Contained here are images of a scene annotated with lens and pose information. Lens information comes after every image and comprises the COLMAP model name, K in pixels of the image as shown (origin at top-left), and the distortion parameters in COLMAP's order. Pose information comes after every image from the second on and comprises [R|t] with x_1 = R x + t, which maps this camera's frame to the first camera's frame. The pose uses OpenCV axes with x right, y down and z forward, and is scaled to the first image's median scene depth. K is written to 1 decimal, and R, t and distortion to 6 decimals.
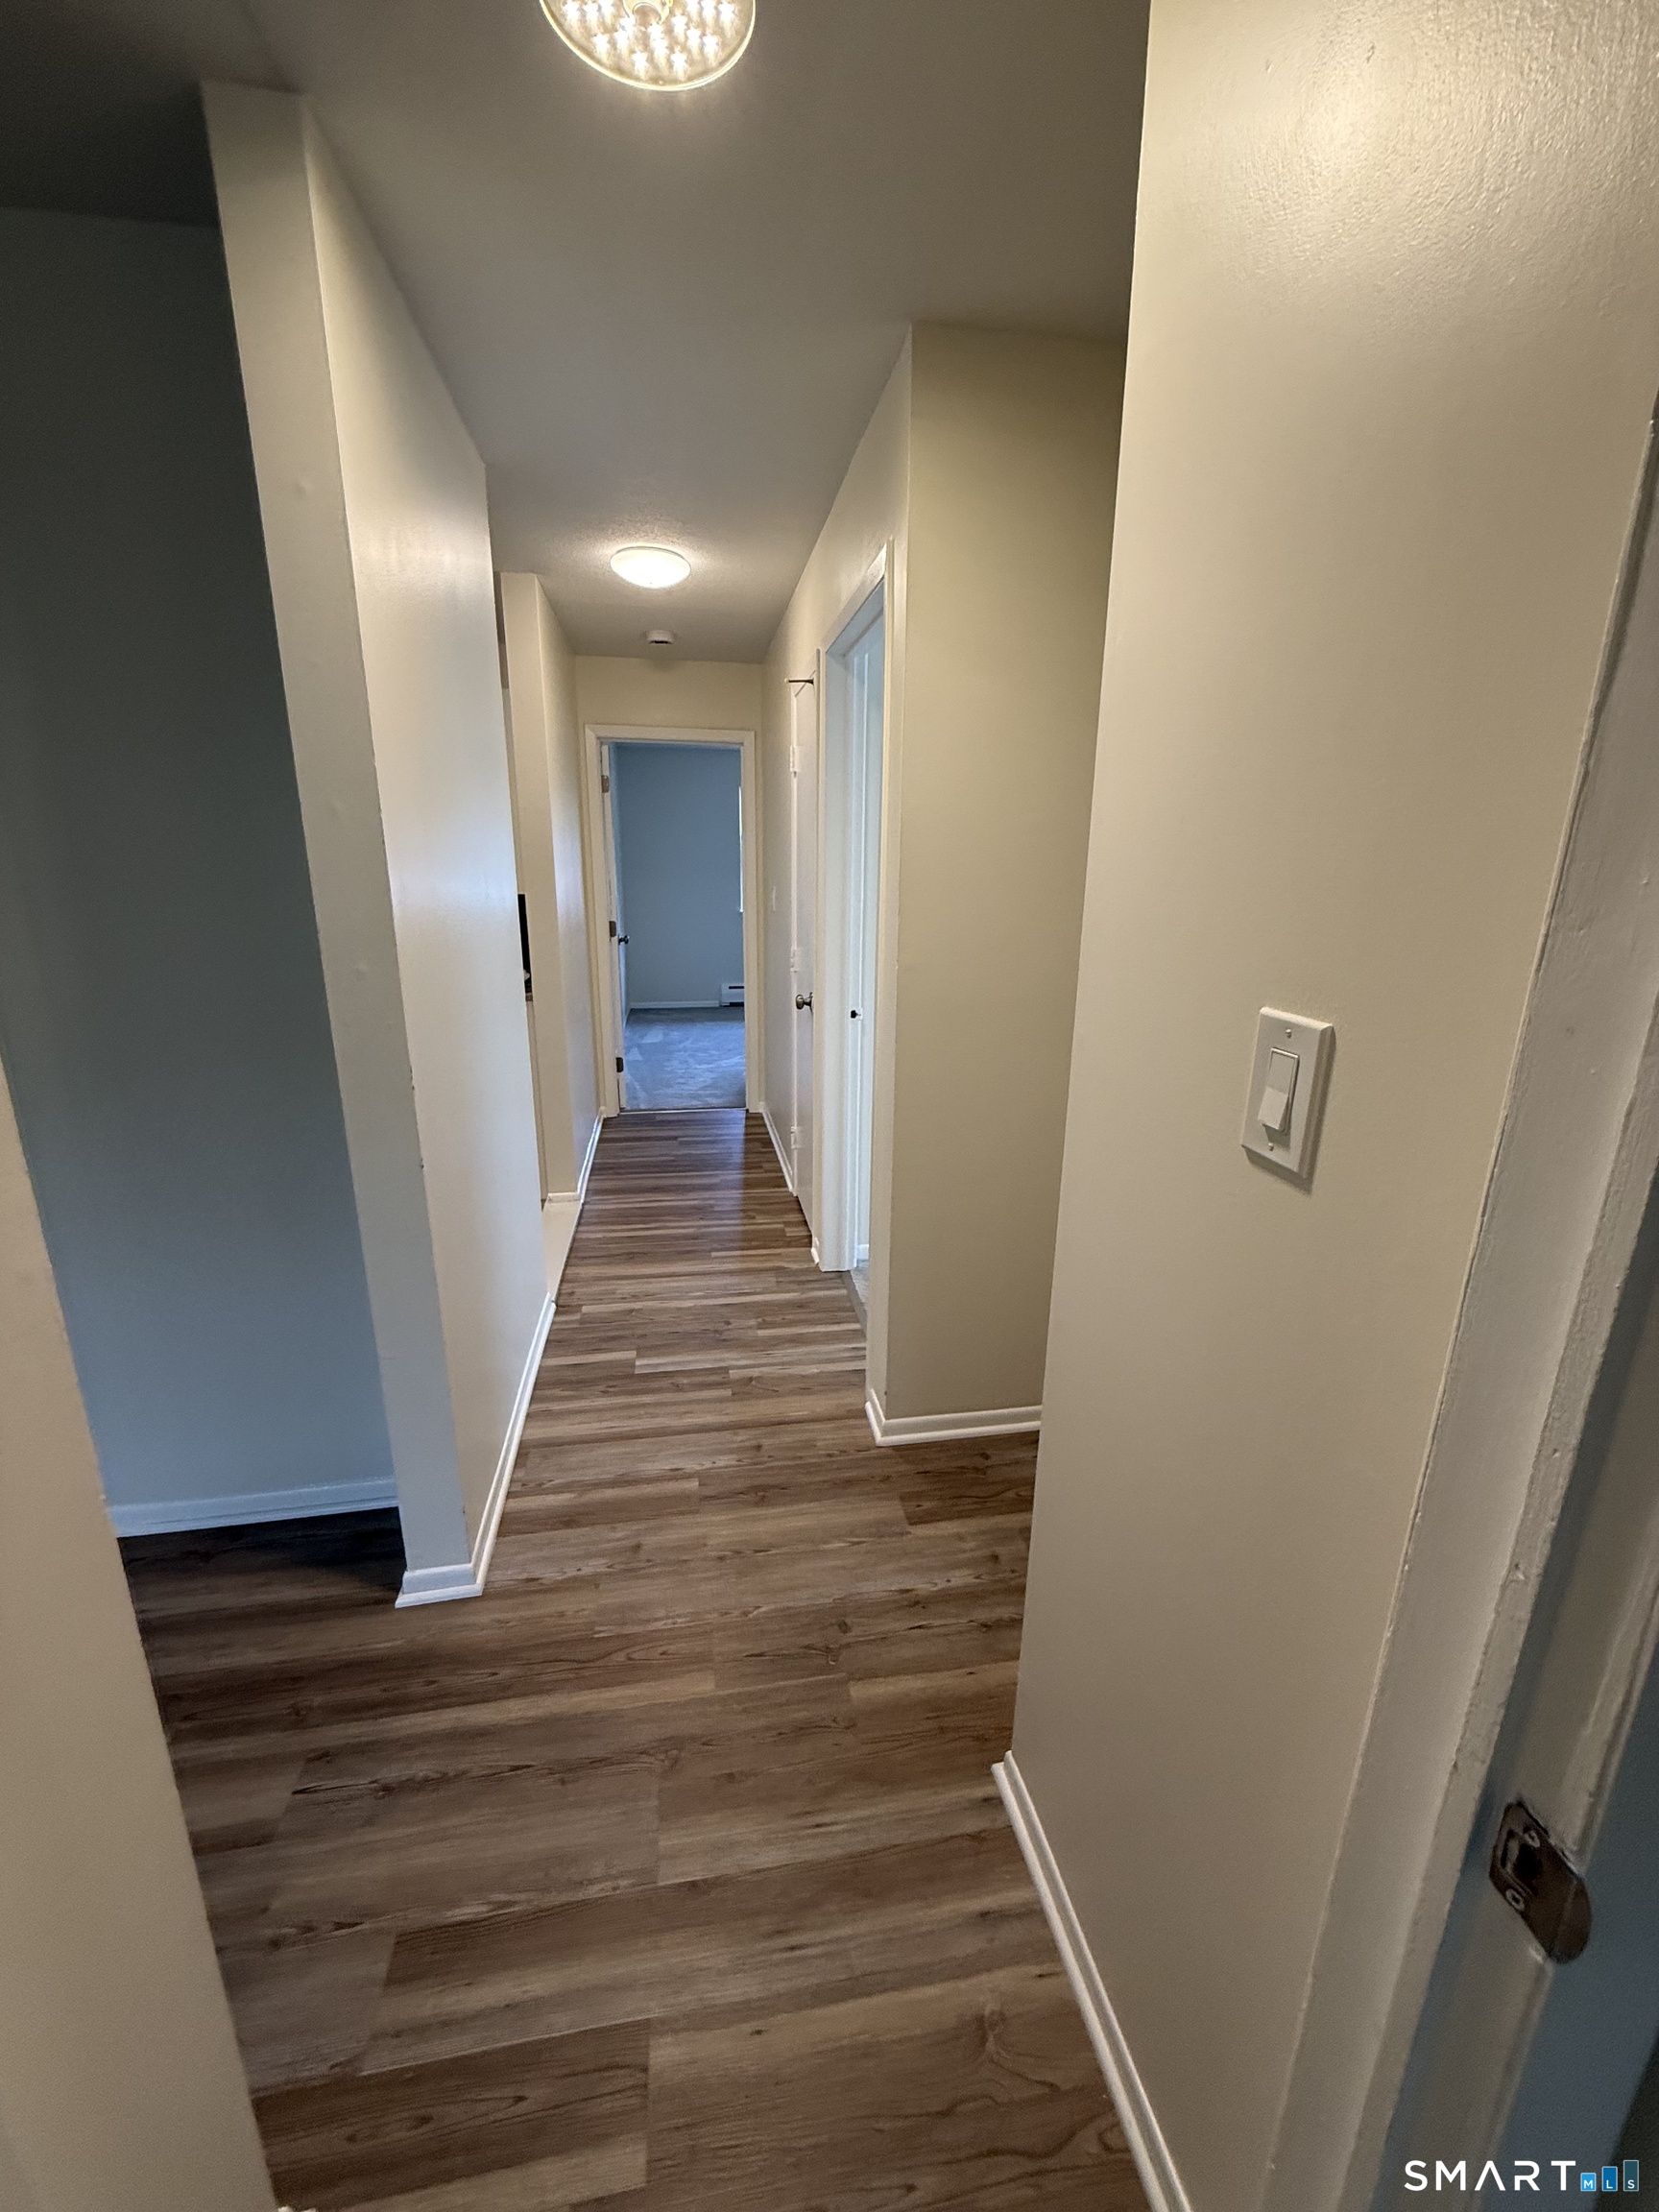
lens RADIAL K [[893.6, 0, 829.5], [0, 893.6, 1106.0], [0, 0, 1]] dist [-0.002508, -0.000200]
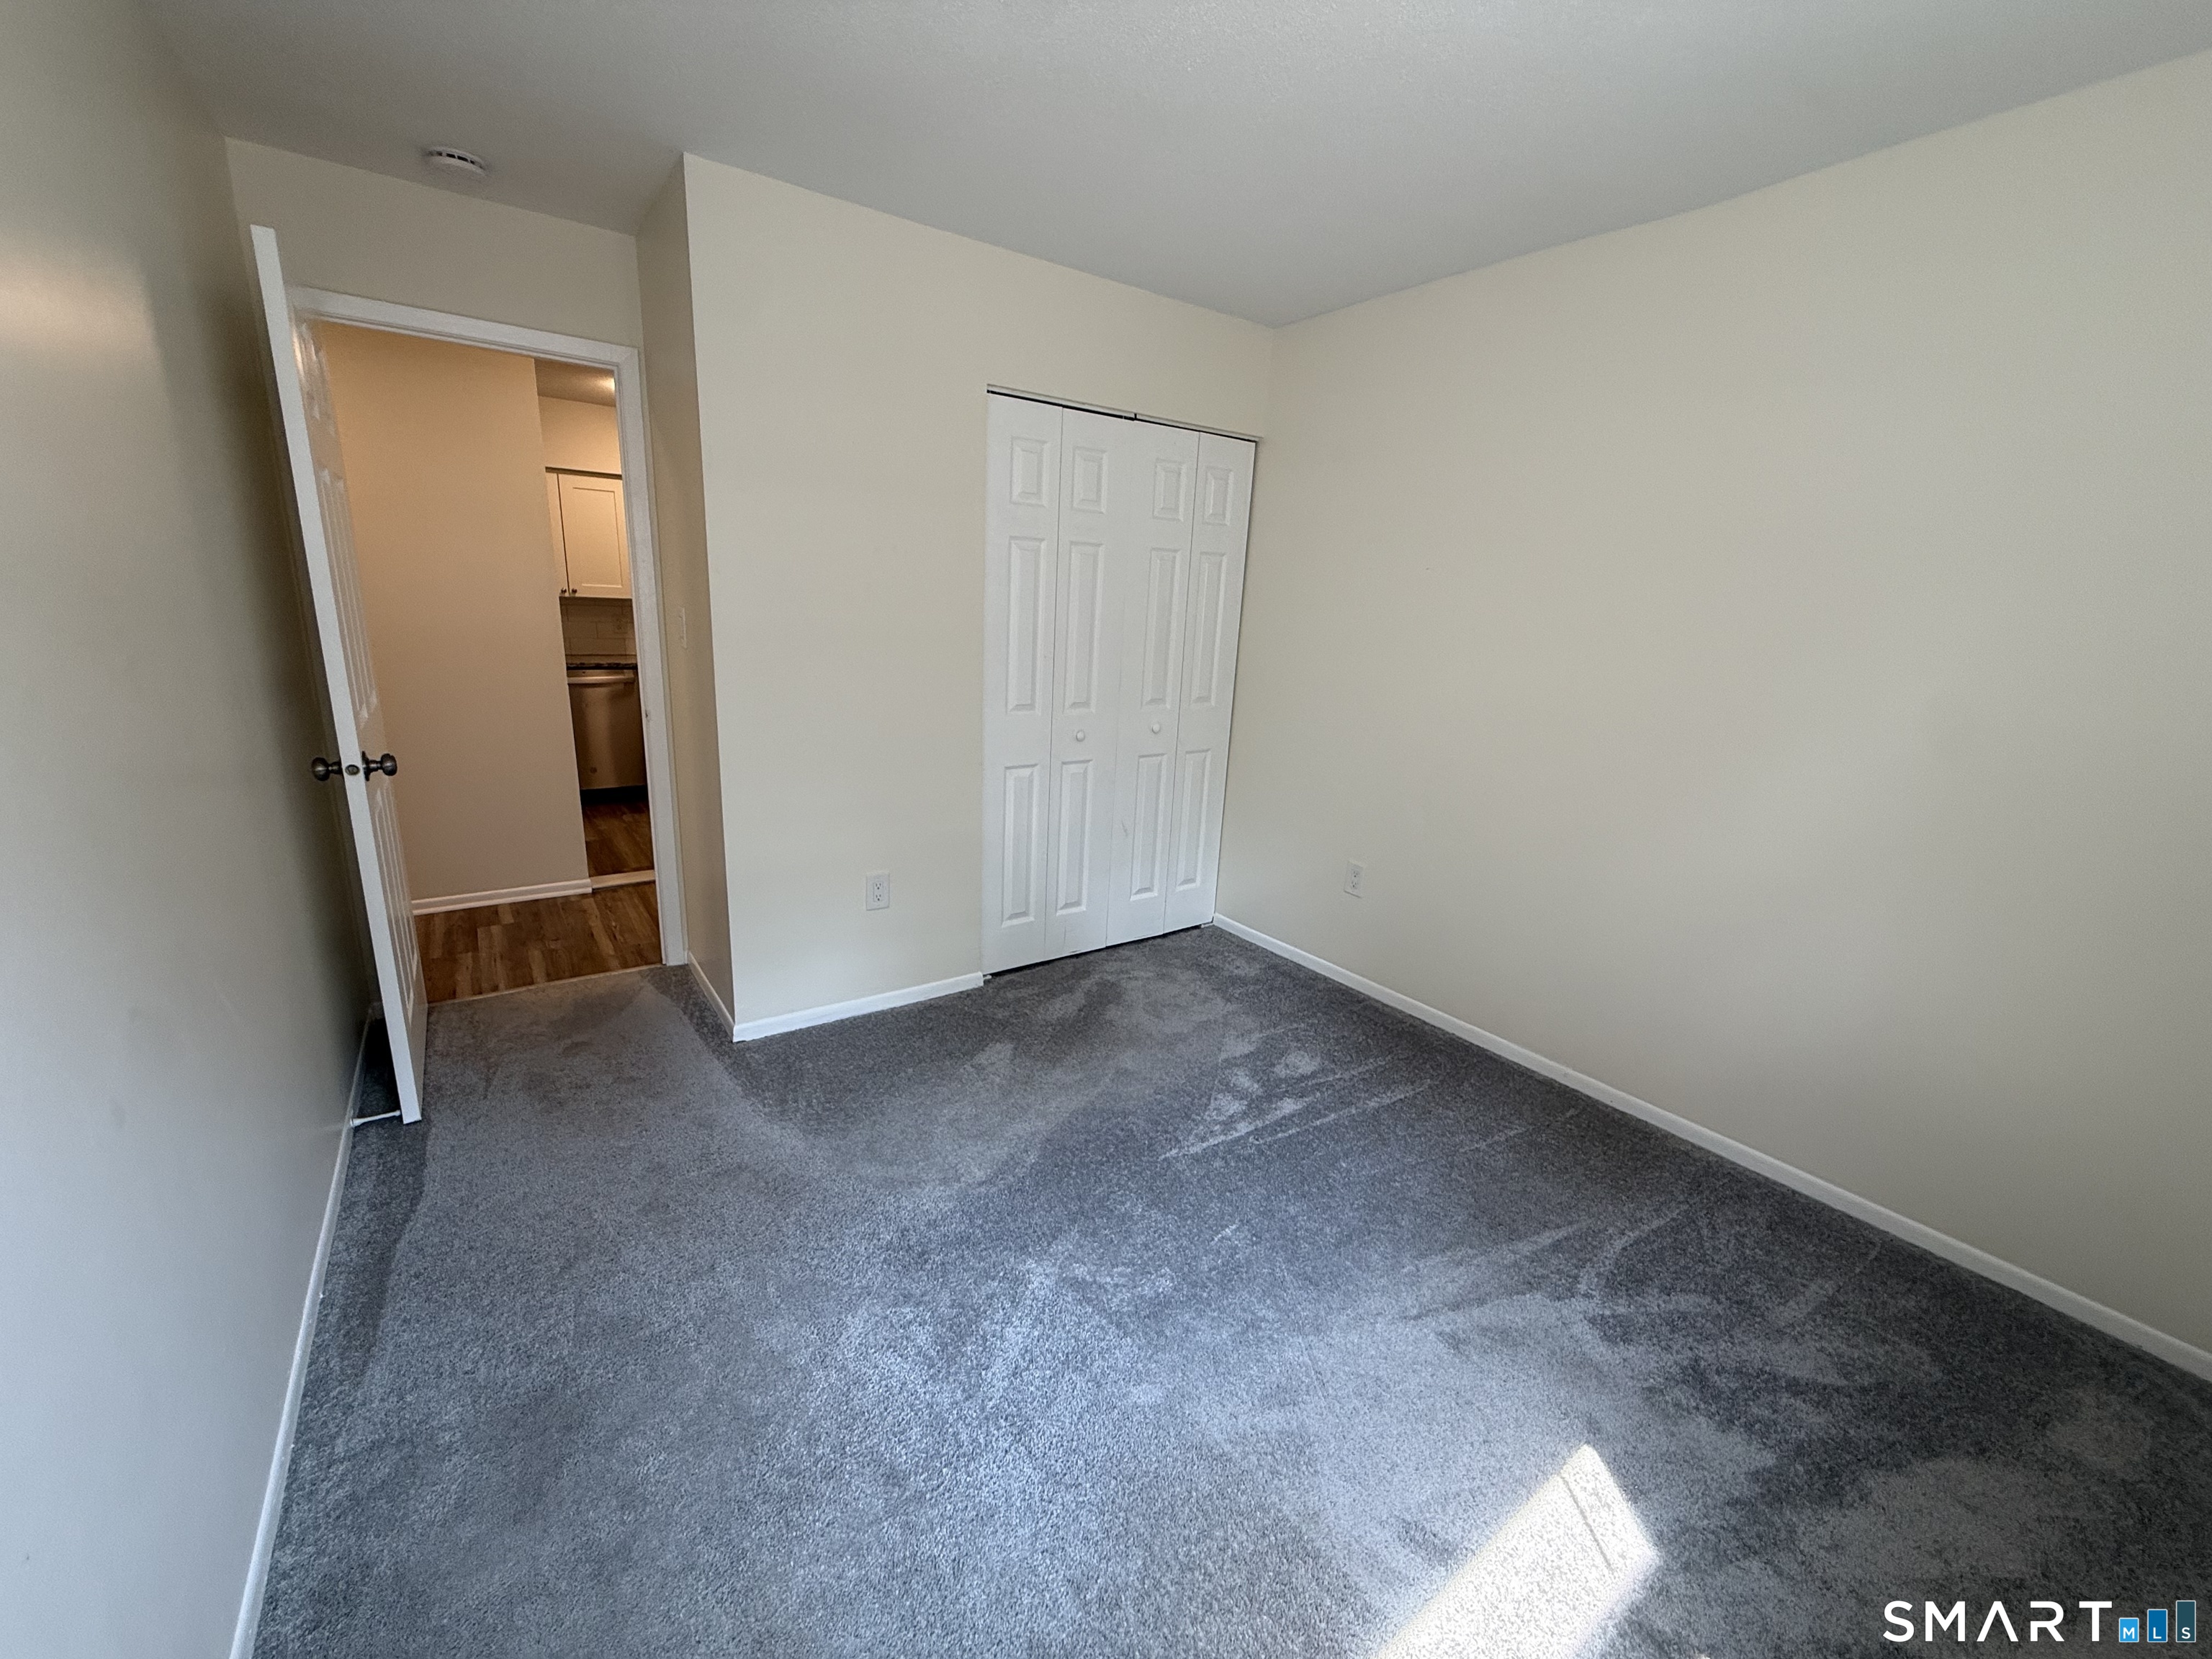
lens RADIAL K [[893.6, 0, 1106.0], [0, 893.6, 829.5], [0, 0, 1]] dist [-0.002508, -0.000200]
pose [[0.434370, 0.231679, -0.870430, 0.971503], [-0.280028, 0.953203, 0.113968, -0.196212], [0.856100, 0.194240, 0.478919, 0.808544]]
